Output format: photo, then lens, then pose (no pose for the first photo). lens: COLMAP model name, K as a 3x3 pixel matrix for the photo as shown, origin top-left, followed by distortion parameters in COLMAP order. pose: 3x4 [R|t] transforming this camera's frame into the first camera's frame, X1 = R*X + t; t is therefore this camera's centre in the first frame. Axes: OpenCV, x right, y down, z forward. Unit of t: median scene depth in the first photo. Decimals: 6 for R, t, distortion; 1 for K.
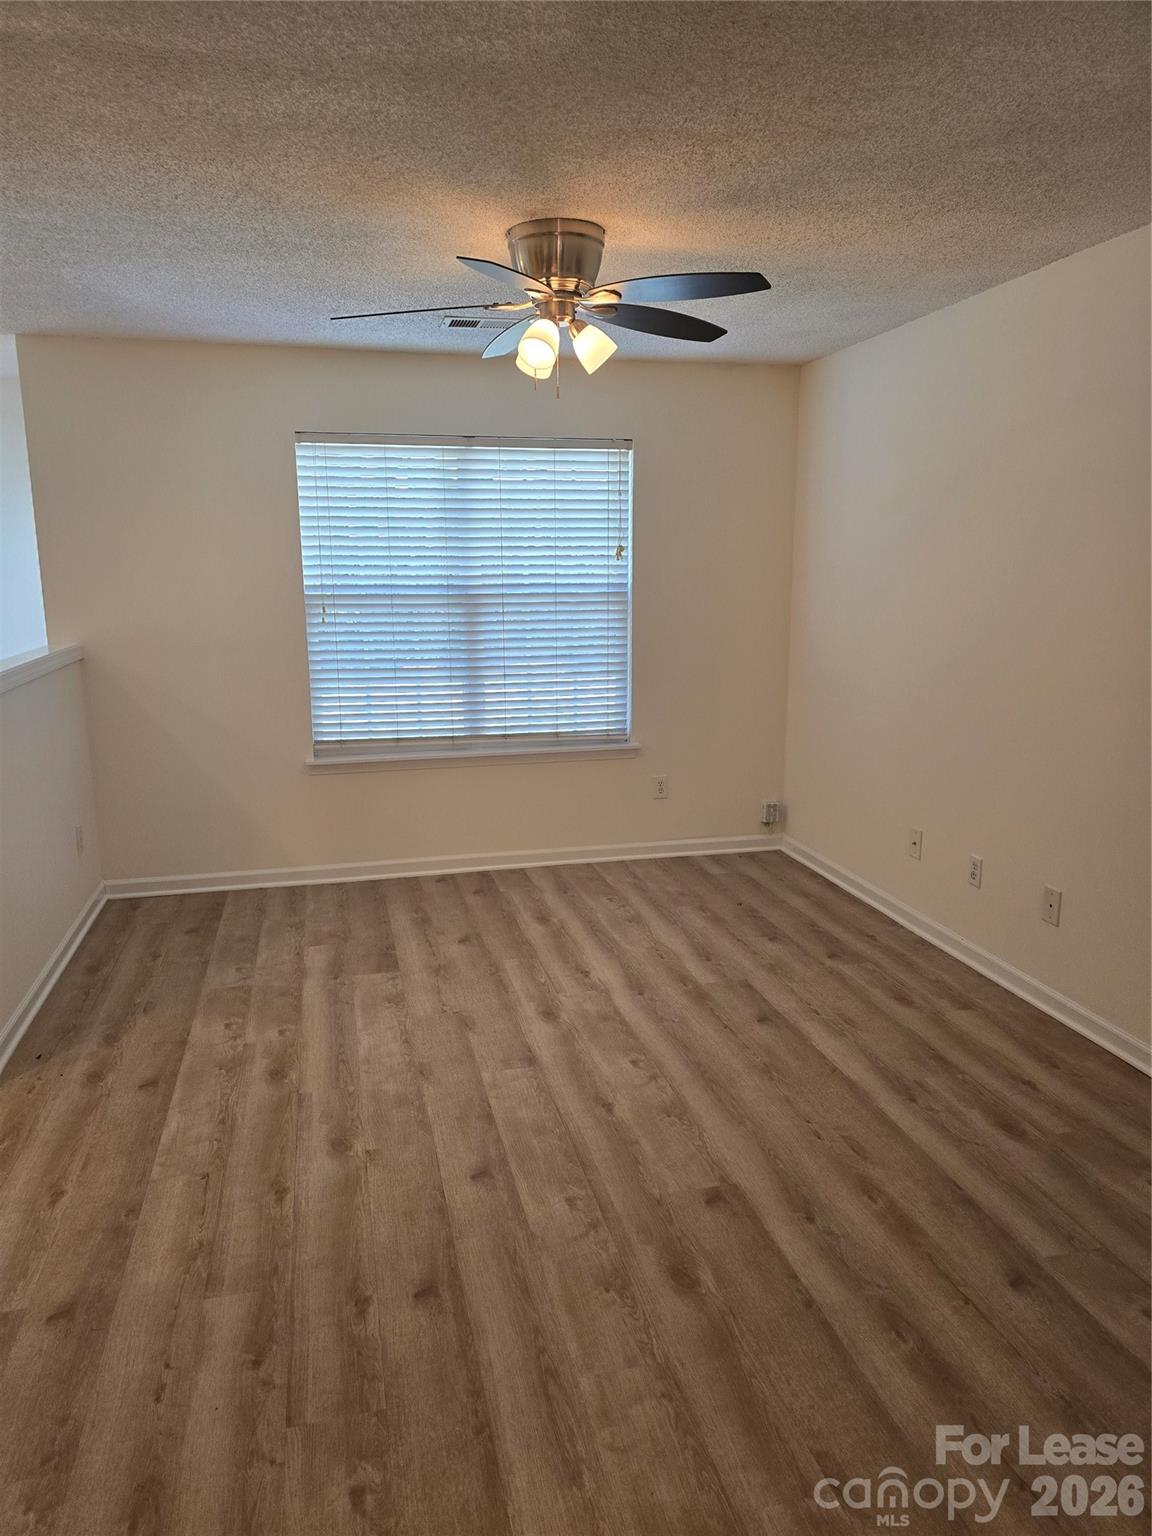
lens RADIAL K [[1038.5, 0, 582.1], [0, 1038.5, 783.5], [0, 0, 1]] dist [0.091919, -0.070100]
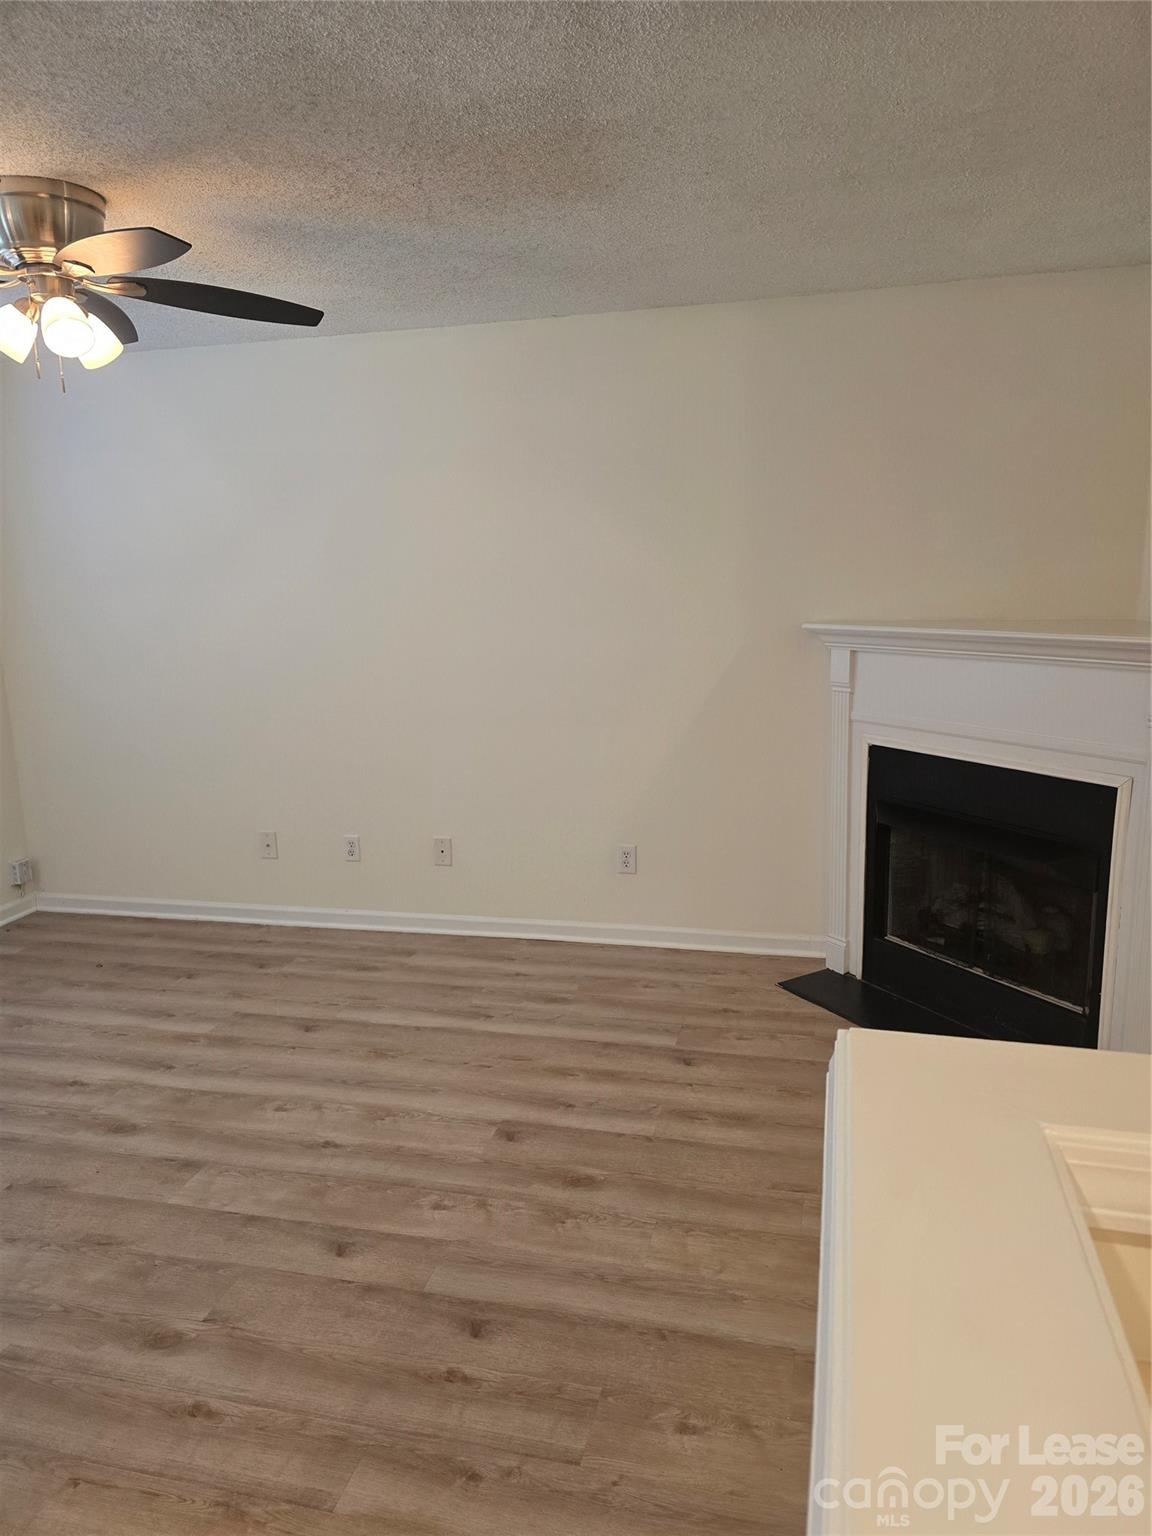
lens RADIAL K [[1038.5, 0, 582.1], [0, 1038.5, 783.5], [0, 0, 1]] dist [0.091919, -0.070100]
pose [[0.456393, -0.186331, 0.870050, -0.642531], [0.207672, 0.973128, 0.099470, -0.061620], [-0.865204, 0.135287, 0.482825, 0.284728]]
